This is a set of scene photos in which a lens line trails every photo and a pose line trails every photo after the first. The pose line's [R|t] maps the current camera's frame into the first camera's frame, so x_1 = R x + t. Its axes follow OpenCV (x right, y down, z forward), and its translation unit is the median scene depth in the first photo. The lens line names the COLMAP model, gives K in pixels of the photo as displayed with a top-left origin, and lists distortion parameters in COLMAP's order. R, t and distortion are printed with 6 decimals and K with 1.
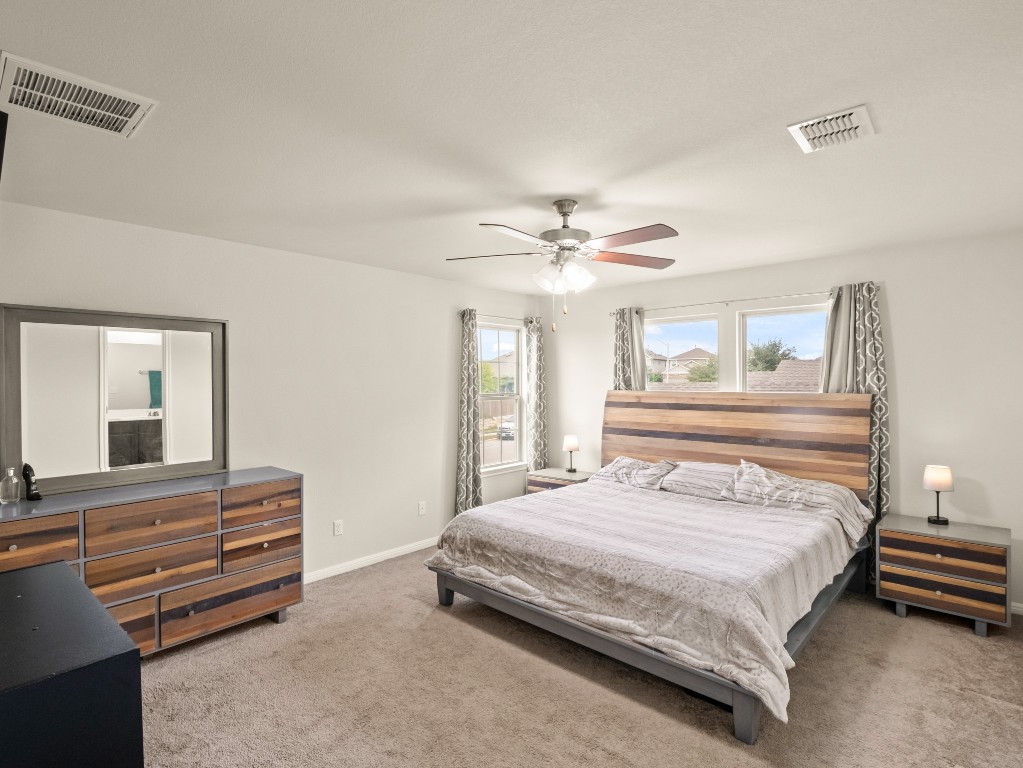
lens RADIAL K [[532.2, 0, 511.5], [0, 532.2, 384.0], [0, 0, 1]] dist [-0.001811, -0.000850]
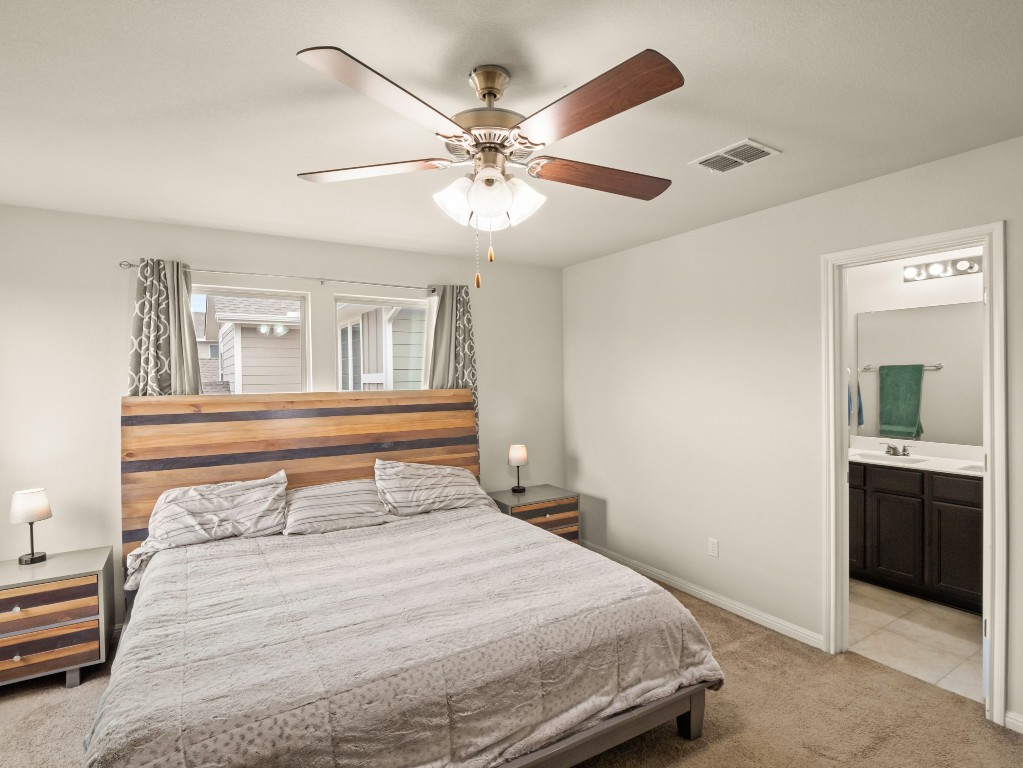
lens RADIAL K [[532.2, 0, 511.5], [0, 532.2, 384.0], [0, 0, 1]] dist [-0.001811, -0.000850]
pose [[0.276388, -0.015217, 0.960926, -0.342185], [0.017035, 0.999795, 0.010933, -0.001437], [-0.960895, 0.013348, 0.276590, 0.597784]]
